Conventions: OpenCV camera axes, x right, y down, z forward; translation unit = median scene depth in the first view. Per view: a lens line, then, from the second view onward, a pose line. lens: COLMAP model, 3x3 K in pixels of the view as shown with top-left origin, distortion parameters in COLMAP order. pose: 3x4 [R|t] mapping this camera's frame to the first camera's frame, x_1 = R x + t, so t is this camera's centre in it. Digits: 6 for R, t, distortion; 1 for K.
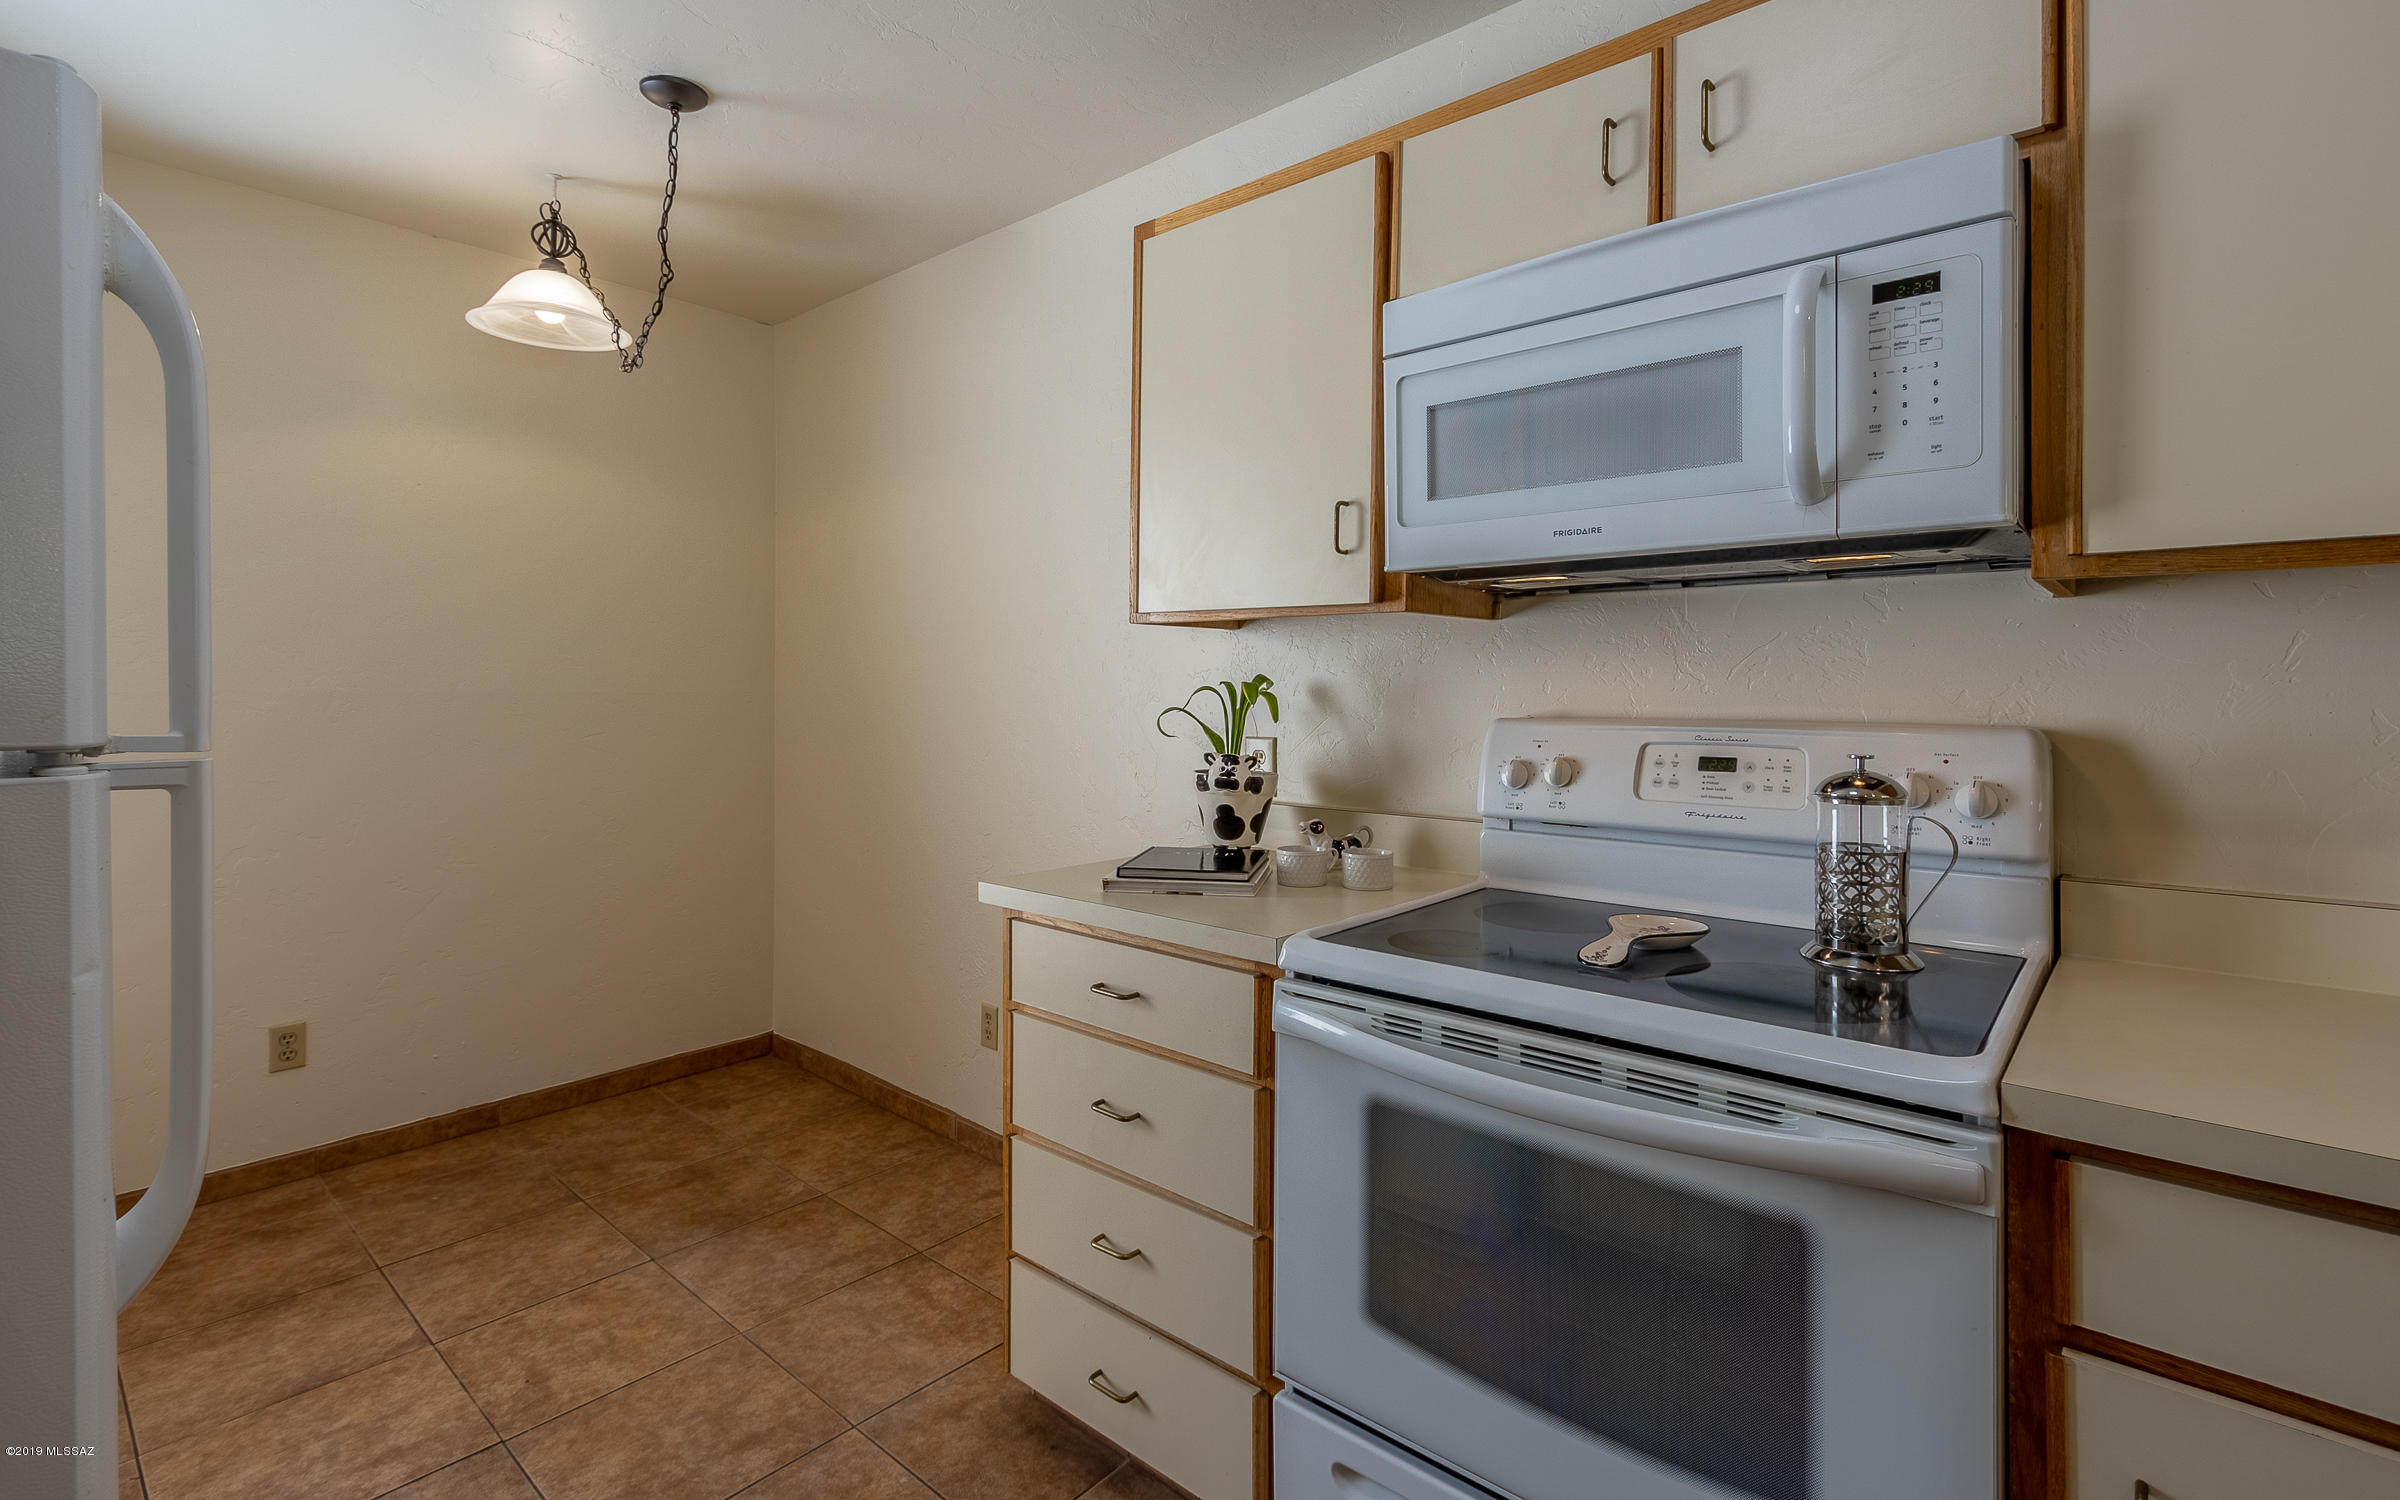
lens RADIAL K [[1097.4, 0, 1197.1], [0, 1097.4, 691.7], [0, 0, 1]] dist [0.003956, 0.000334]
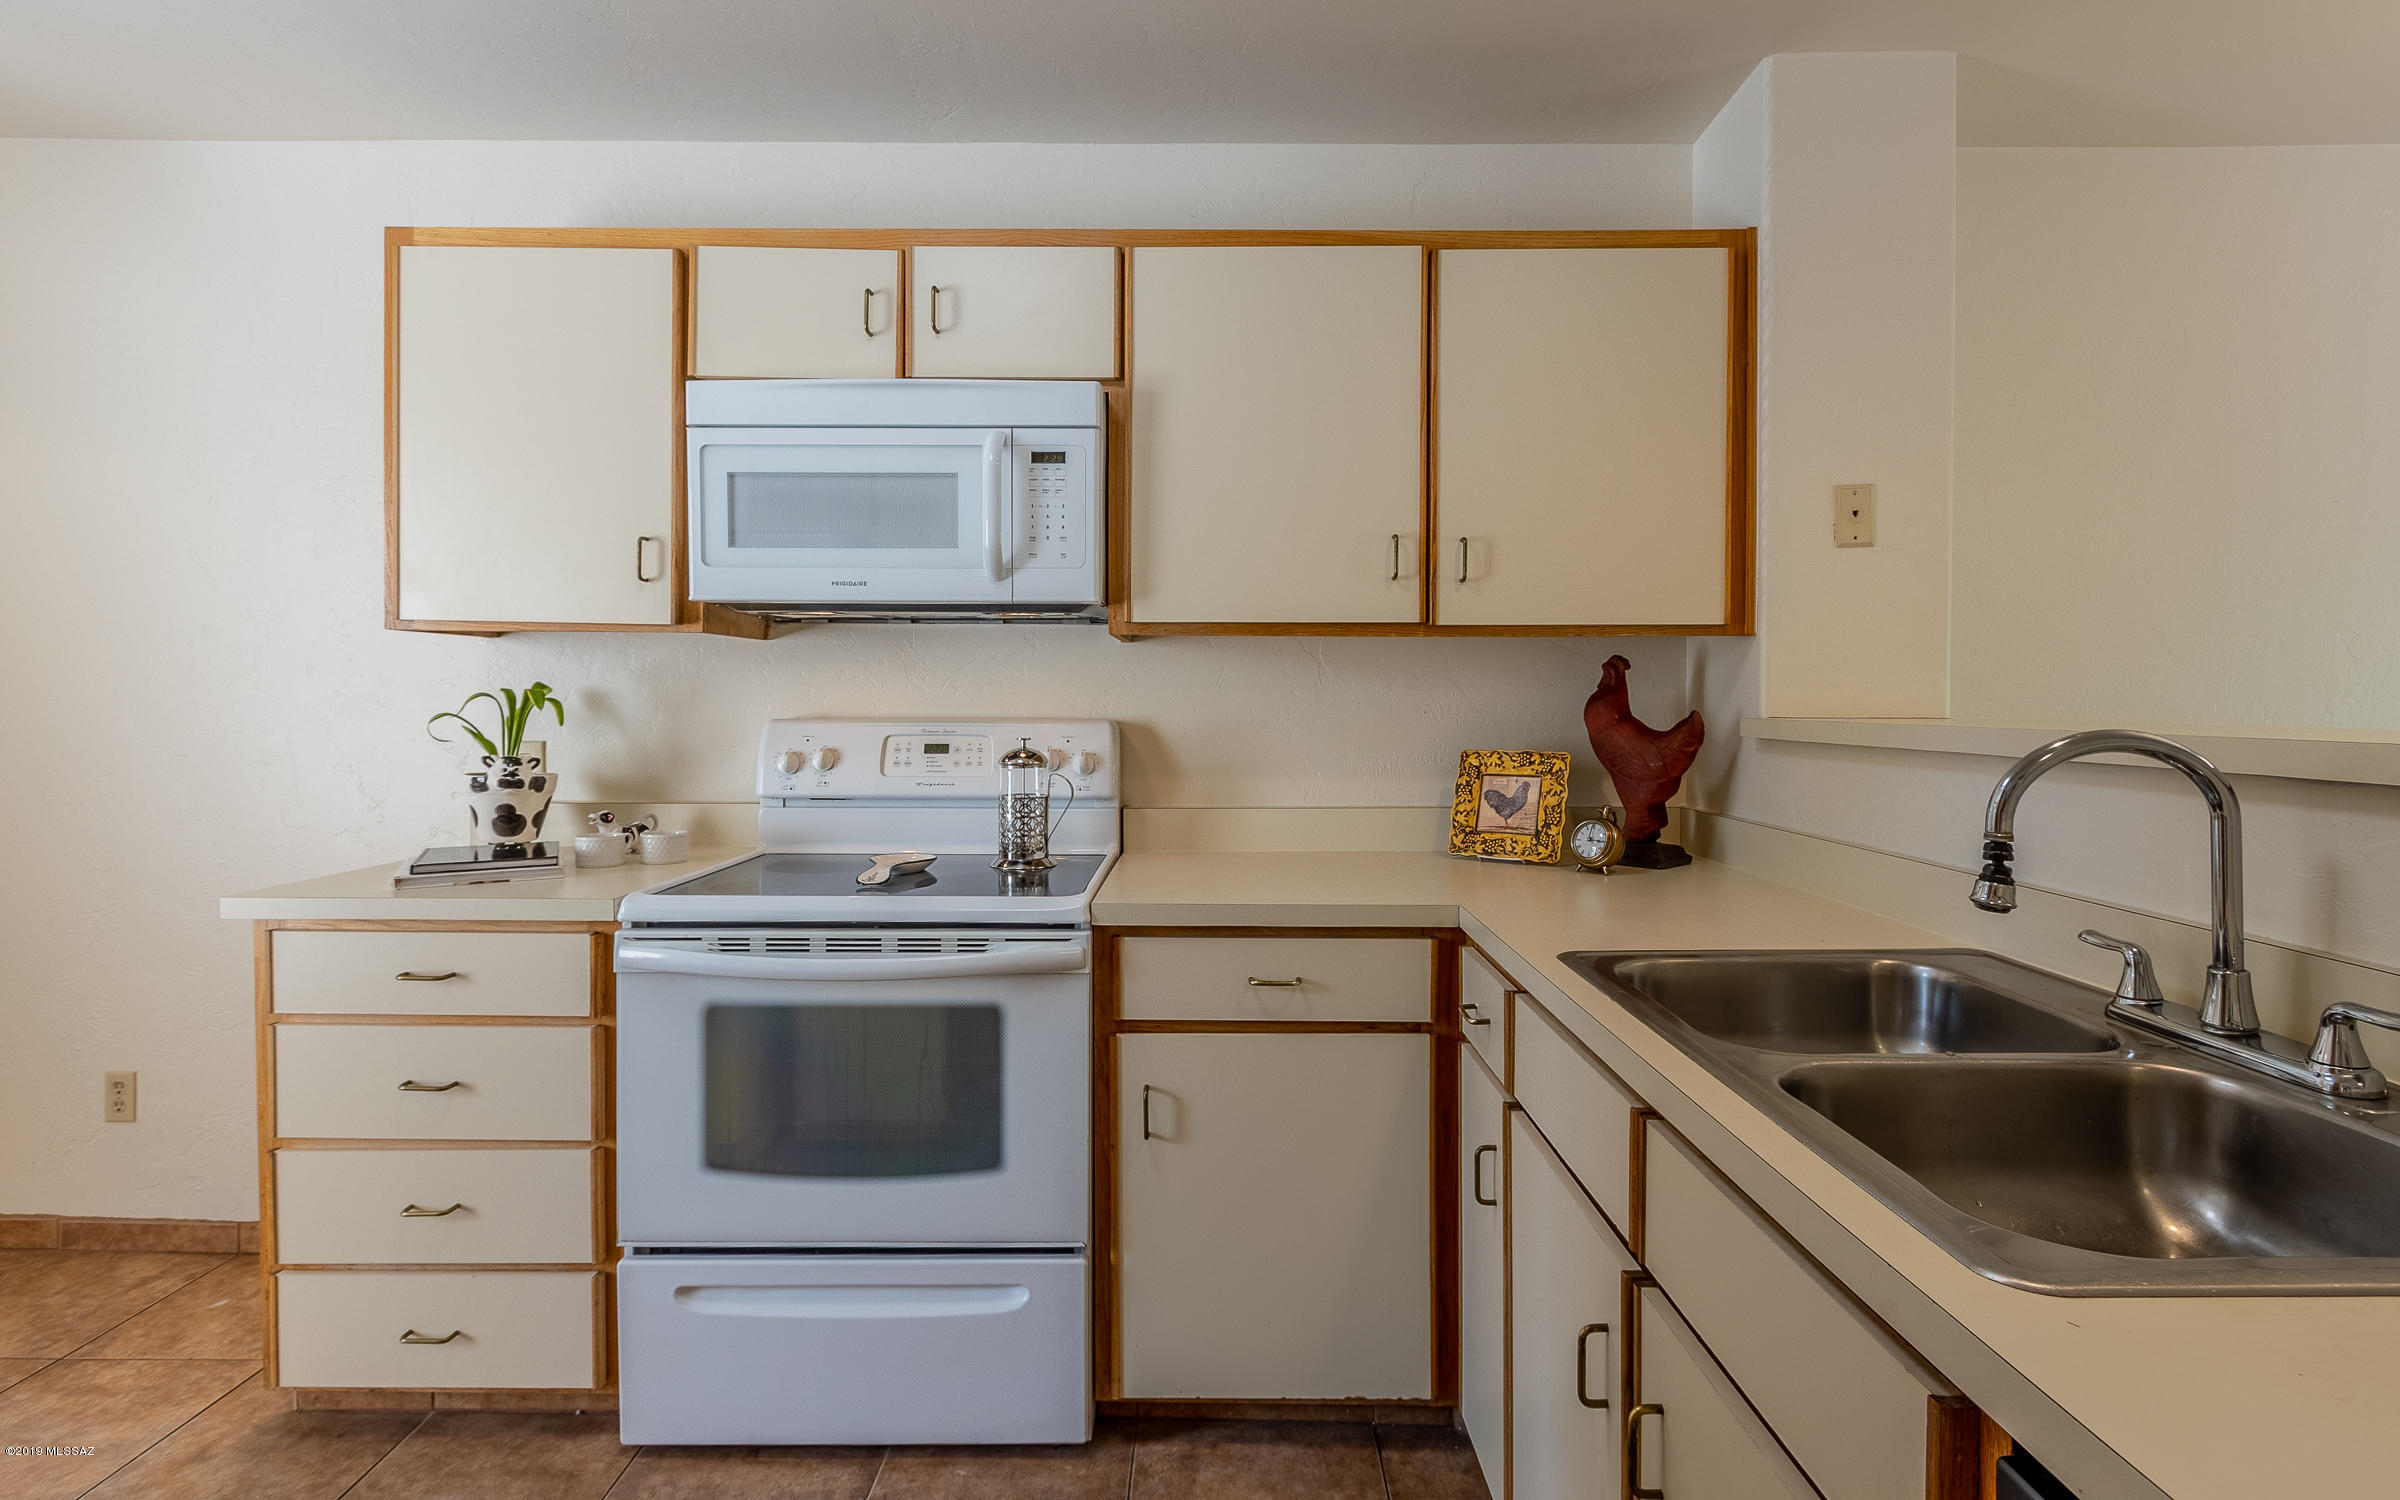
lens RADIAL K [[1097.4, 0, 1197.1], [0, 1097.4, 691.7], [0, 0, 1]] dist [0.003956, 0.000334]
pose [[0.755766, 0.005406, 0.654819, -0.125525], [-0.000333, 0.999969, -0.007871, 0.001526], [-0.654841, 0.005730, 0.755745, -0.185708]]
